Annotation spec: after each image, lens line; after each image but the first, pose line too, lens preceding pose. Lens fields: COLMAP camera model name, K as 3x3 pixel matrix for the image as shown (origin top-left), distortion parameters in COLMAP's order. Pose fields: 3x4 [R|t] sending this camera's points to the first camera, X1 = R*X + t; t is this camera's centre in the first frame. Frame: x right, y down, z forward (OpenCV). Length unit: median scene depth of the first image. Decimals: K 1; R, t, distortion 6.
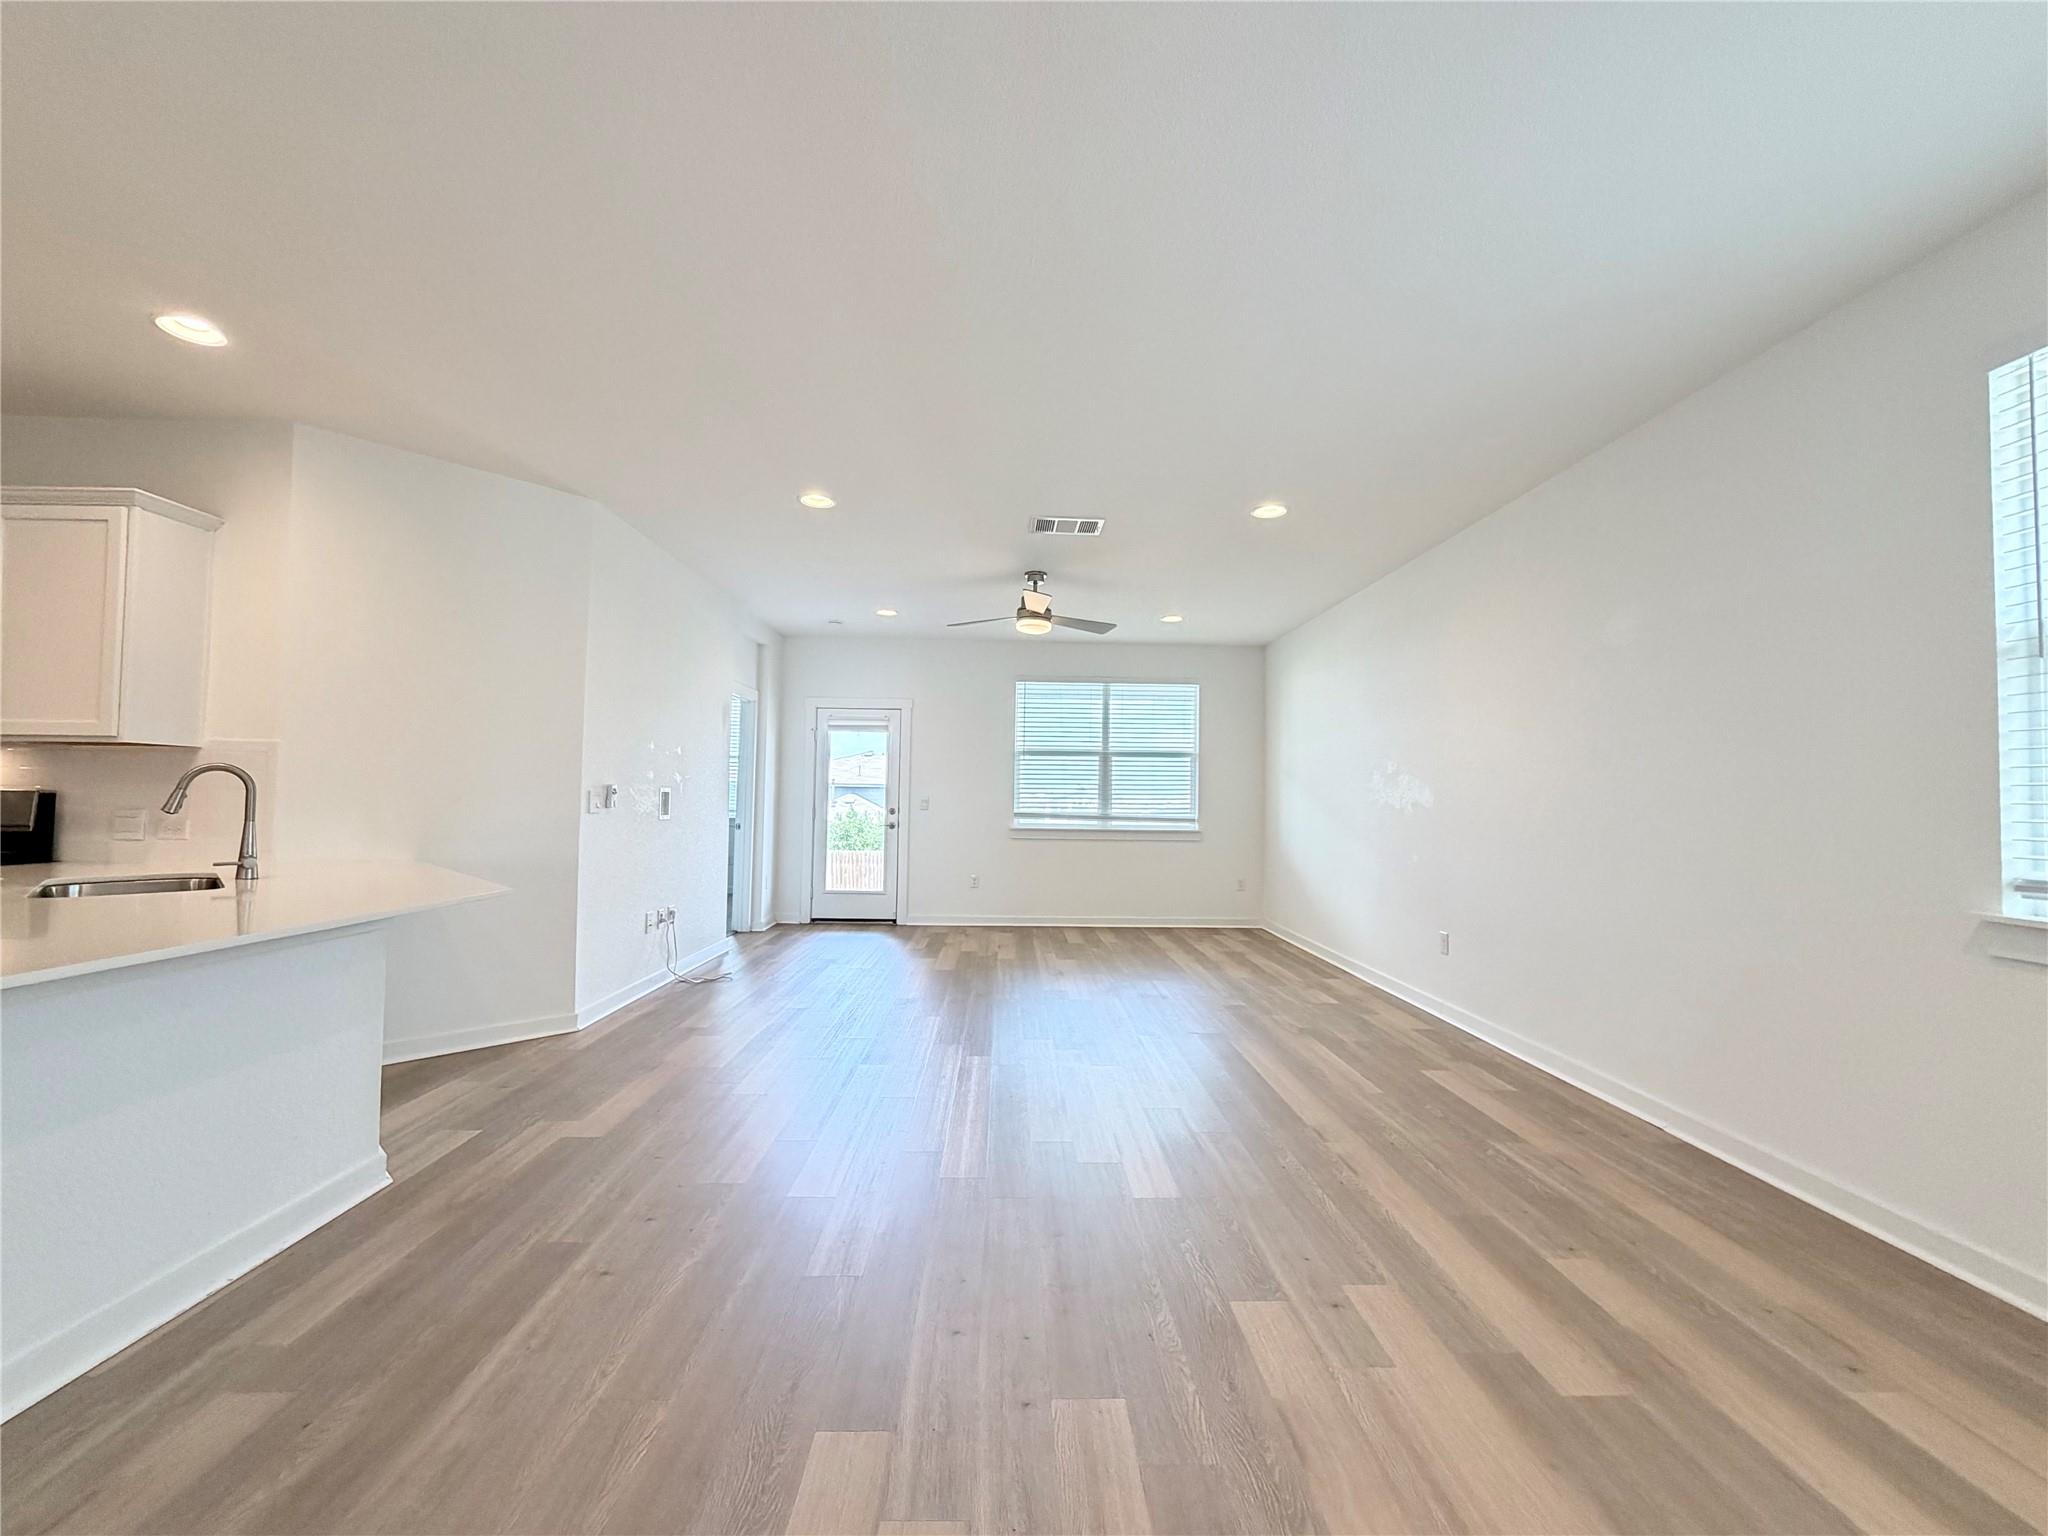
lens RADIAL K [[819.3, 0, 1026.2], [0, 819.3, 767.3], [0, 0, 1]] dist [-0.000985, -0.000247]
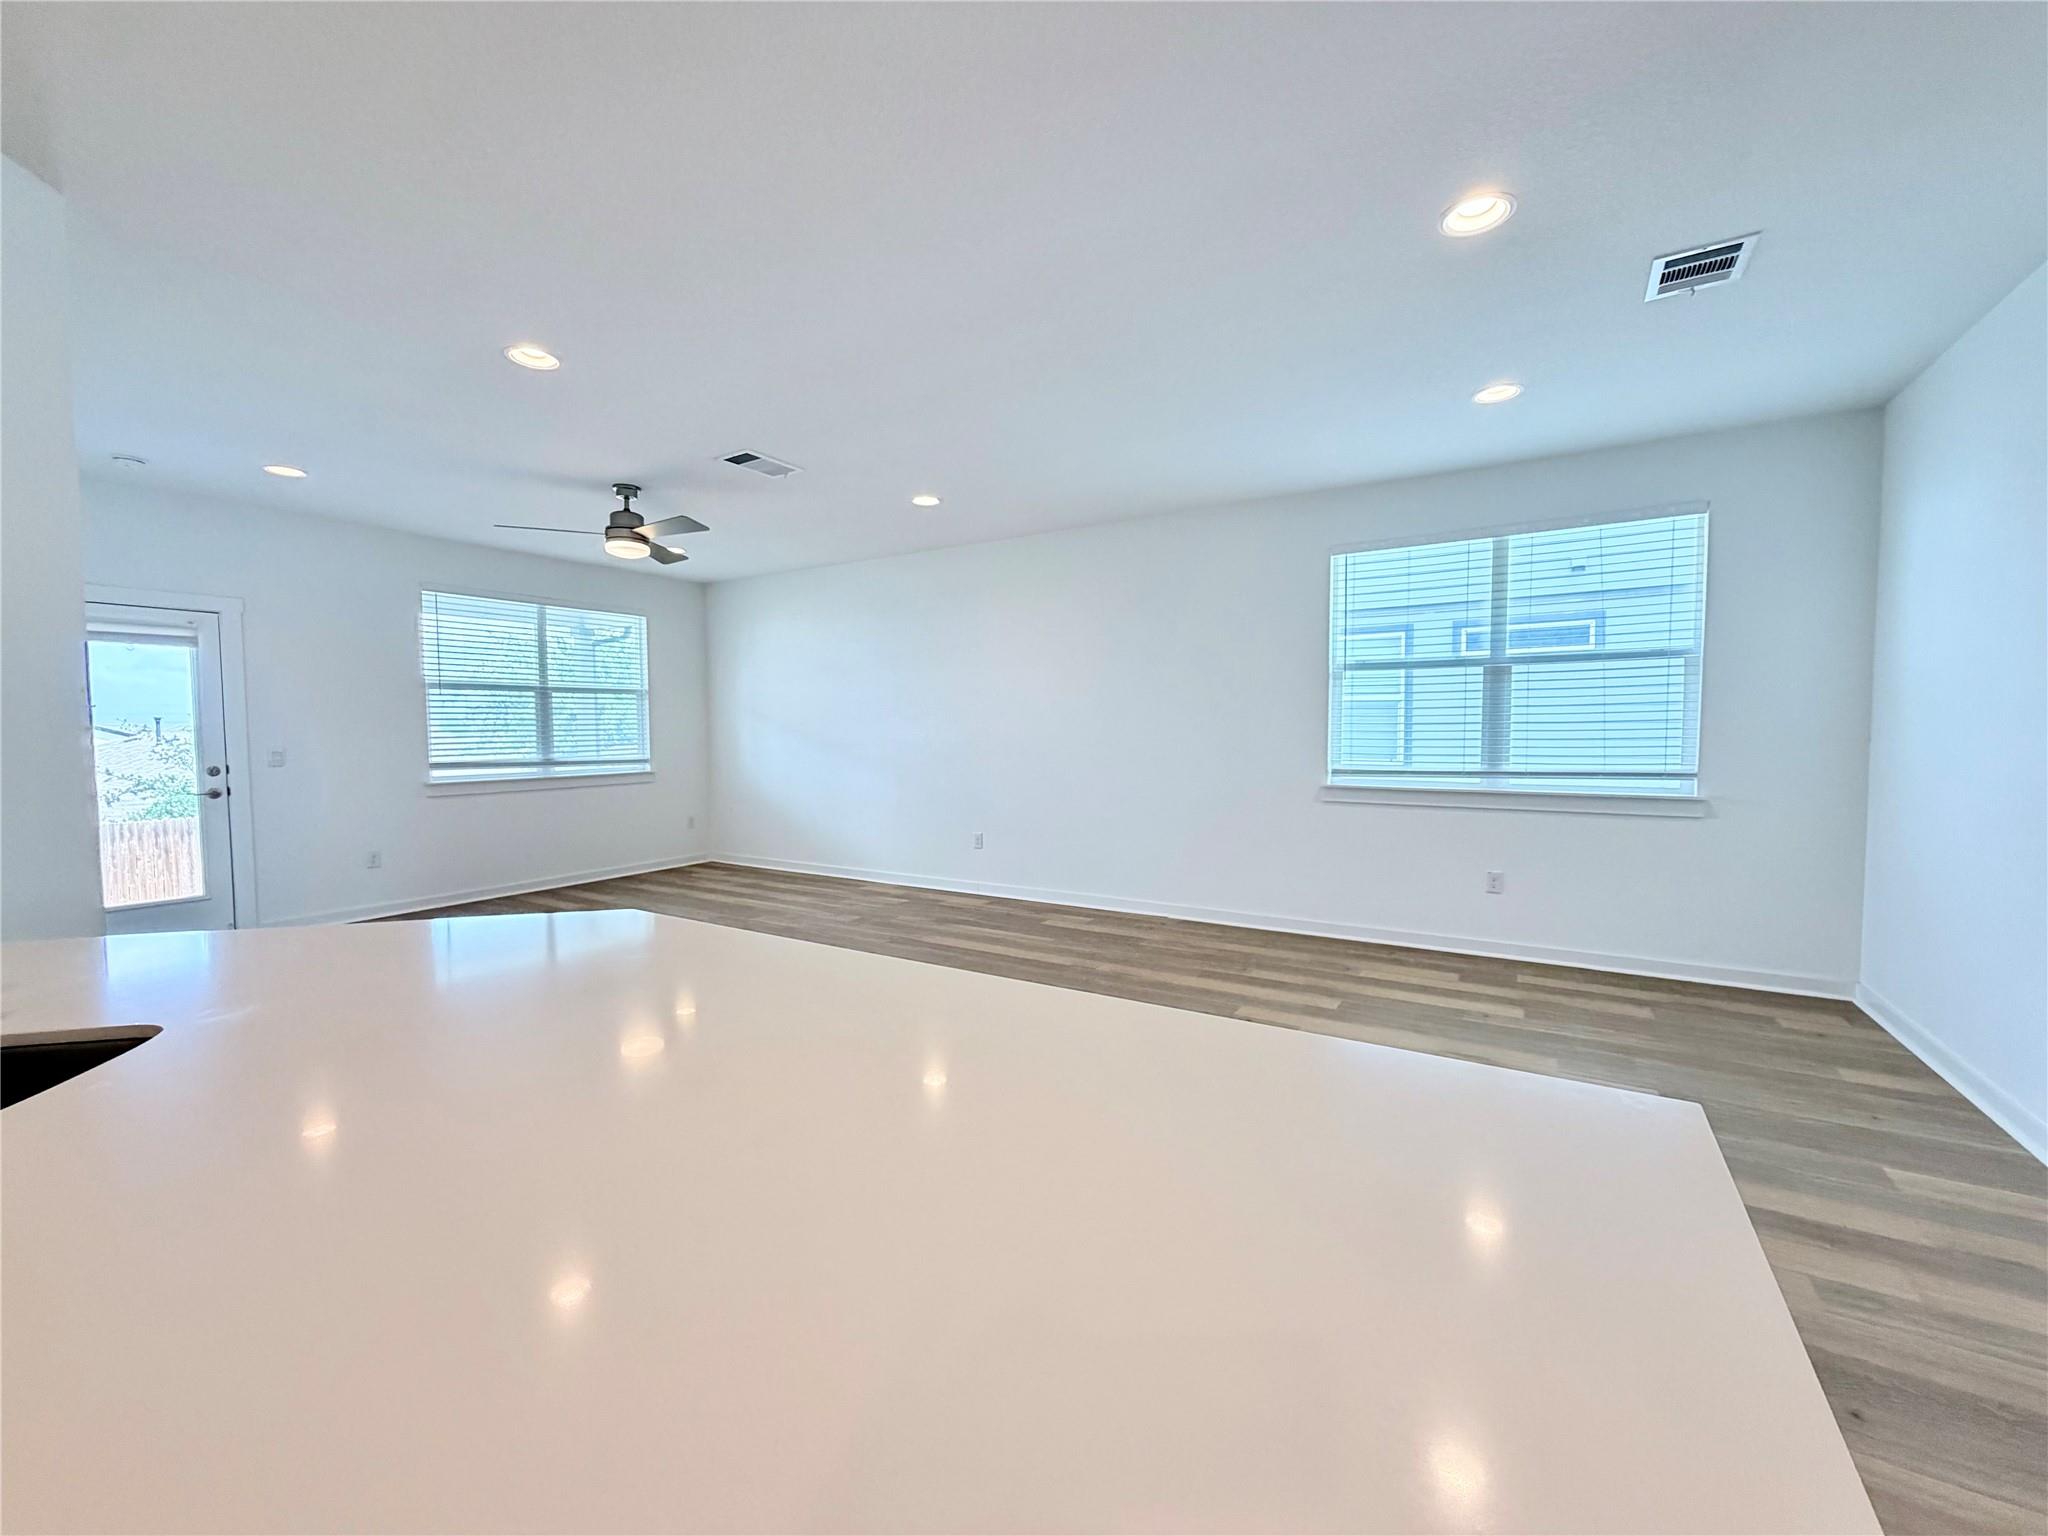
lens RADIAL K [[815.3, 0, 1030.7], [0, 815.3, 768.6], [0, 0, 1]] dist [0.000404, -0.000428]
pose [[0.548006, -0.060032, 0.834317, -0.370670], [-0.018090, 0.996338, 0.083572, -0.014859], [-0.836279, -0.060891, 0.544913, 0.116911]]
